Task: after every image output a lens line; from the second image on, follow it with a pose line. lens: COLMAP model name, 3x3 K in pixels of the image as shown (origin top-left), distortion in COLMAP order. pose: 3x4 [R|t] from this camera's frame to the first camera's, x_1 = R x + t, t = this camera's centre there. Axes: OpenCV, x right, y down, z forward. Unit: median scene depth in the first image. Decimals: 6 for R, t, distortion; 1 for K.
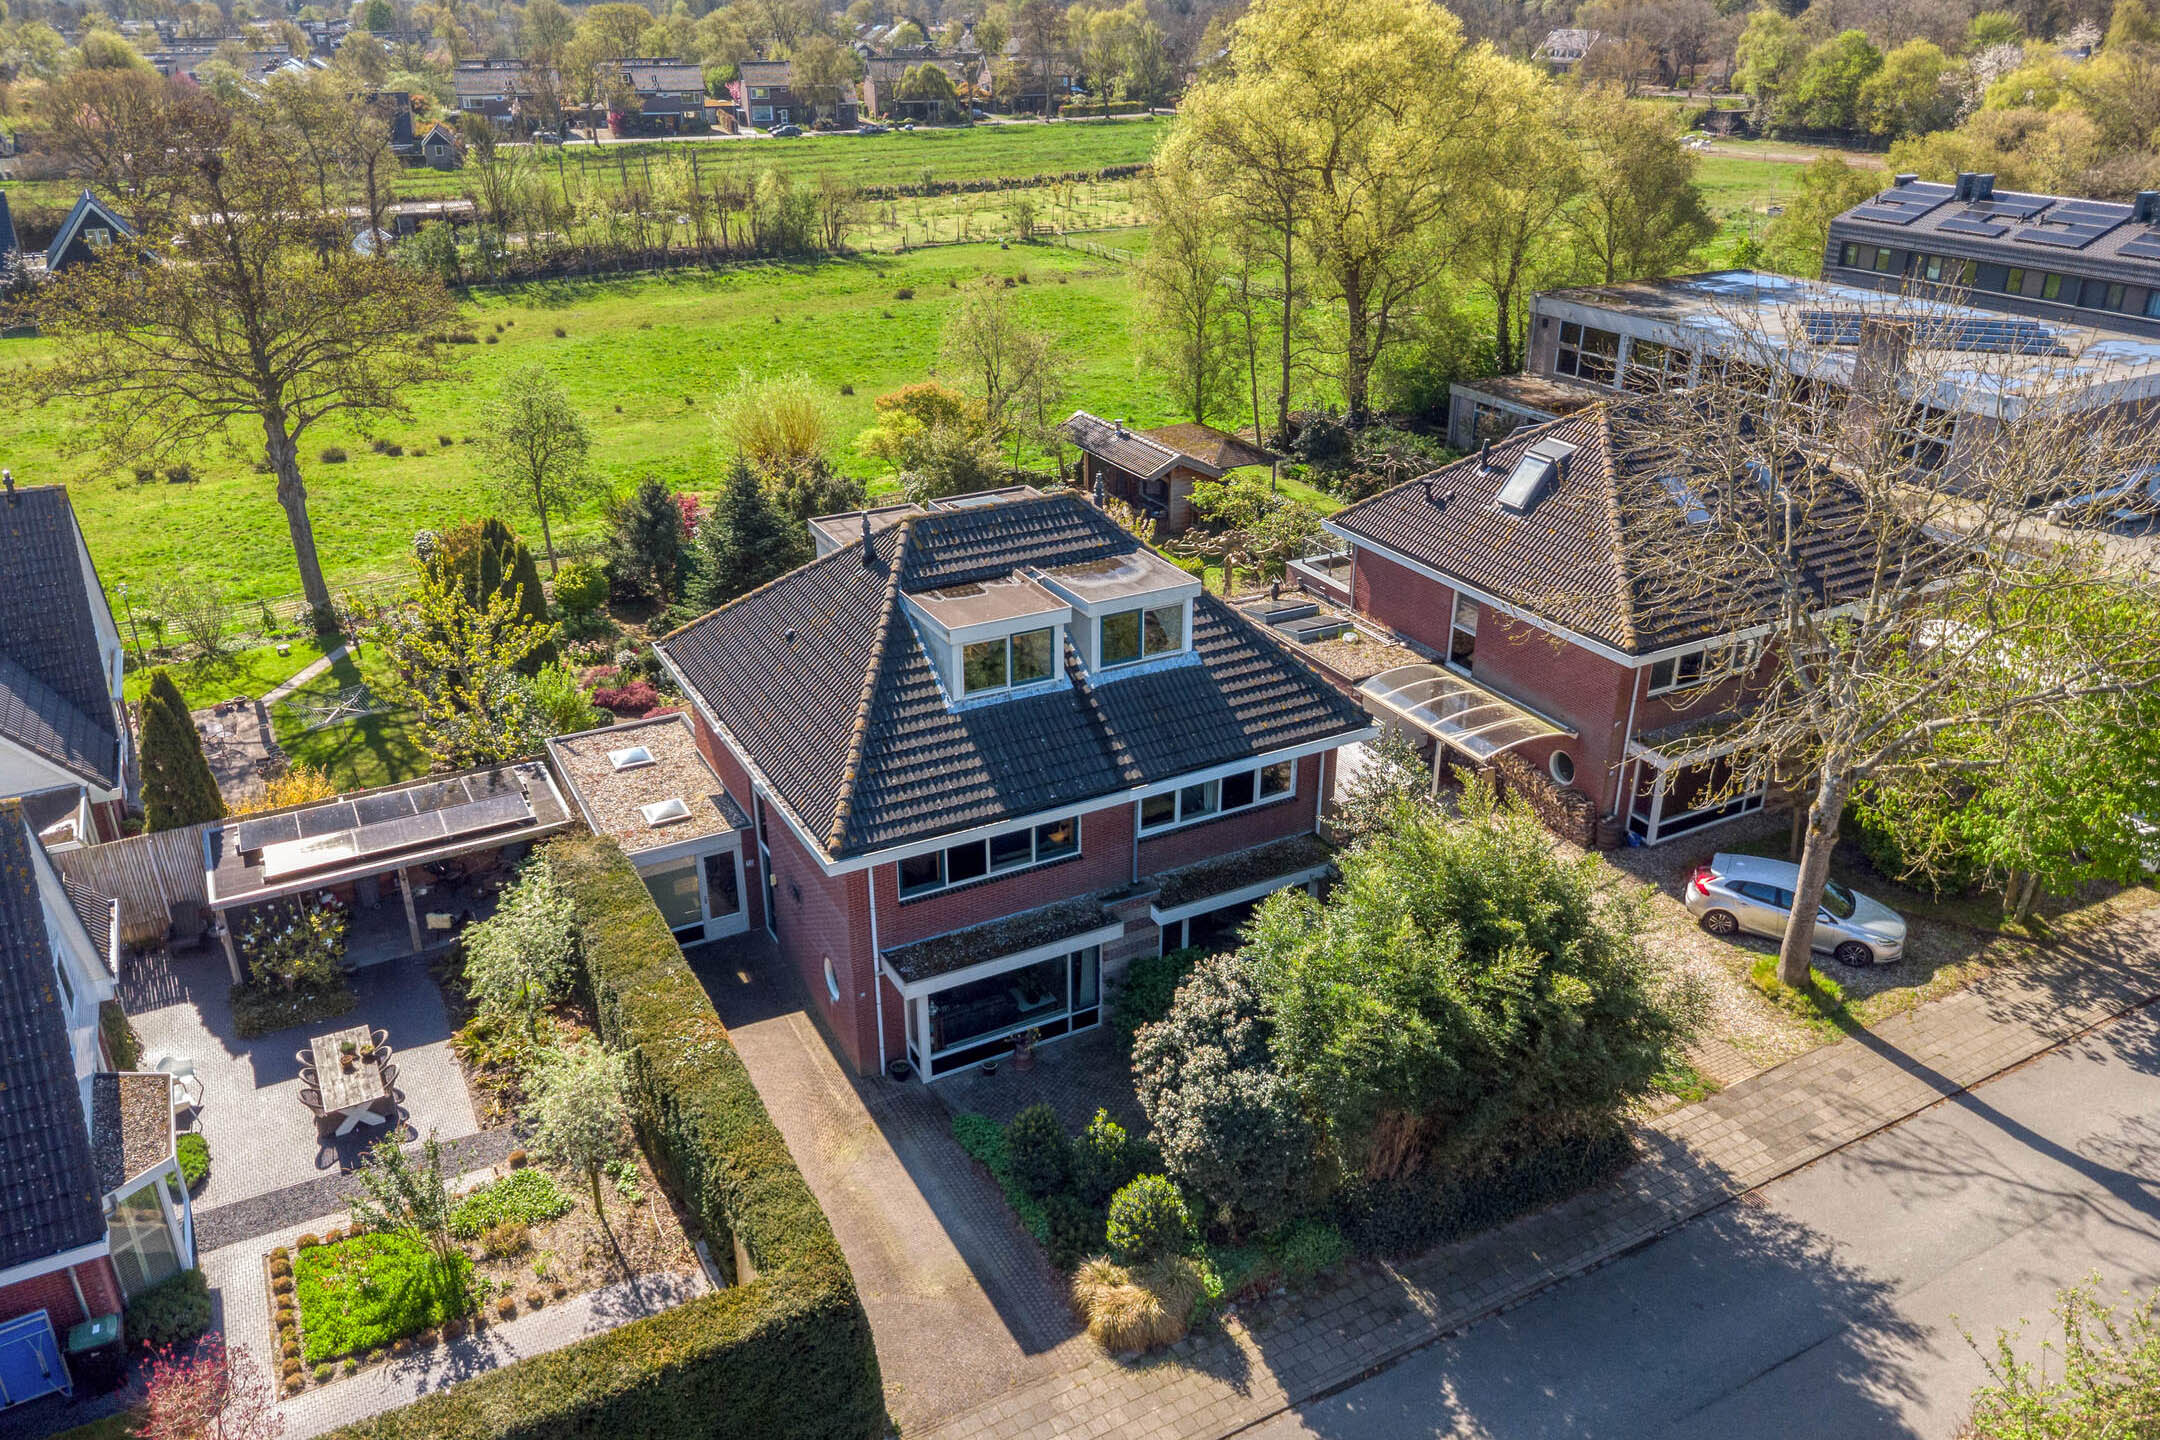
lens RADIAL K [[1630.6, 0, 1080.5], [0, 1630.6, 676.3], [0, 0, 1]] dist [0.017794, -0.009886]
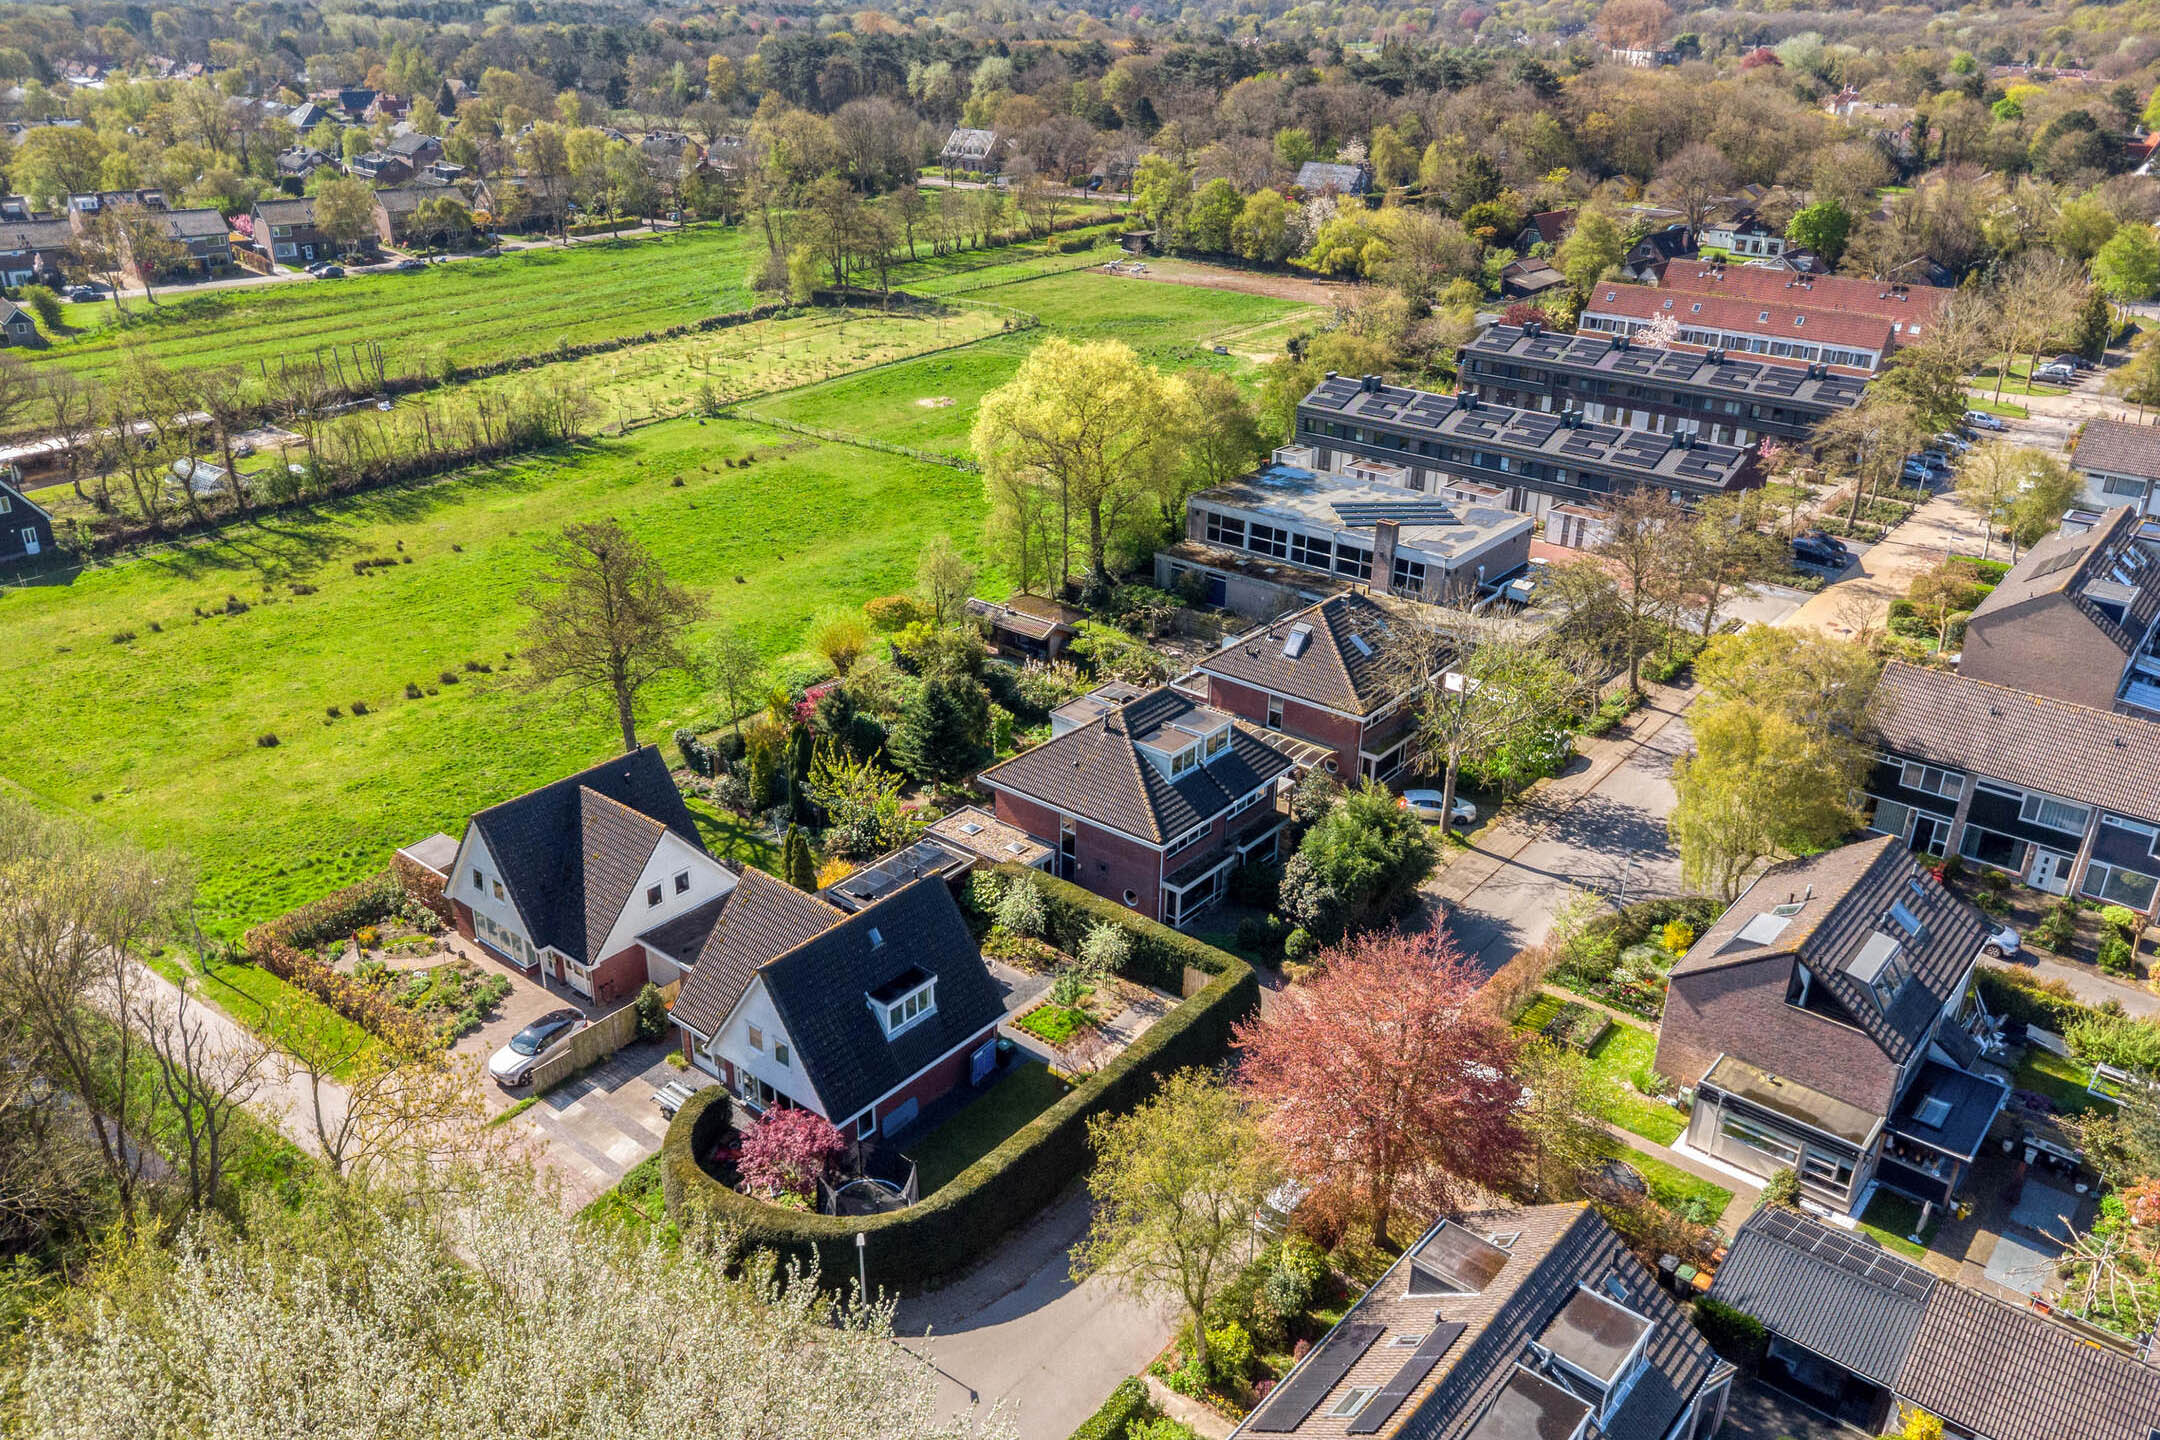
lens RADIAL K [[1630.6, 0, 1080.5], [0, 1630.6, 676.3], [0, 0, 1]] dist [0.017794, -0.009886]
pose [[0.925123, -0.137749, 0.353798, -0.760448], [0.137507, 0.990161, 0.025955, -0.162630], [-0.353892, 0.024639, 0.934962, -0.953762]]
